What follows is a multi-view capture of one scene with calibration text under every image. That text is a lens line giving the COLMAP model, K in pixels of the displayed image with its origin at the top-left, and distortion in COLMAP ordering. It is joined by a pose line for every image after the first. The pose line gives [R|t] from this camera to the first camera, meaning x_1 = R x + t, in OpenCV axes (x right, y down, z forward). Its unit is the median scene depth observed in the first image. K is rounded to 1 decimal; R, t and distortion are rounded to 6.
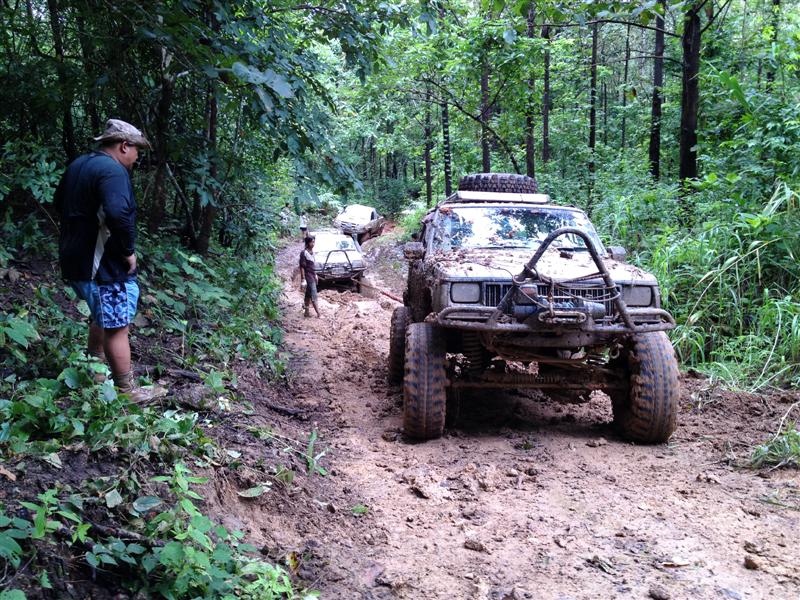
lens RADIAL K [[770.8, 0, 397.5], [0, 770.8, 323.5], [0, 0, 1]] dist [0.081234, -0.176122]
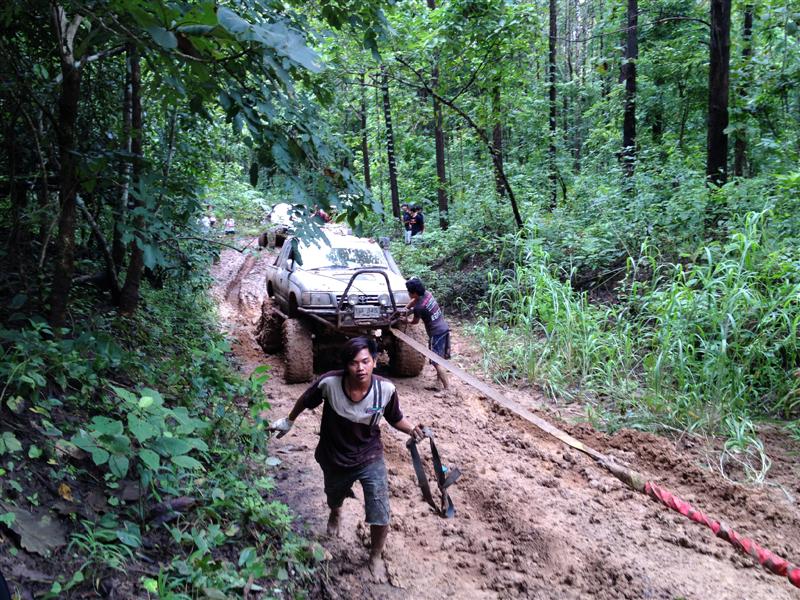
lens RADIAL K [[770.8, 0, 397.5], [0, 770.8, 323.5], [0, 0, 1]] dist [0.081234, -0.176122]
pose [[0.992028, -0.070499, 0.104453, -0.069169], [0.068501, 0.997395, 0.022599, -0.060945], [-0.105774, -0.015264, 0.994273, 0.206800]]
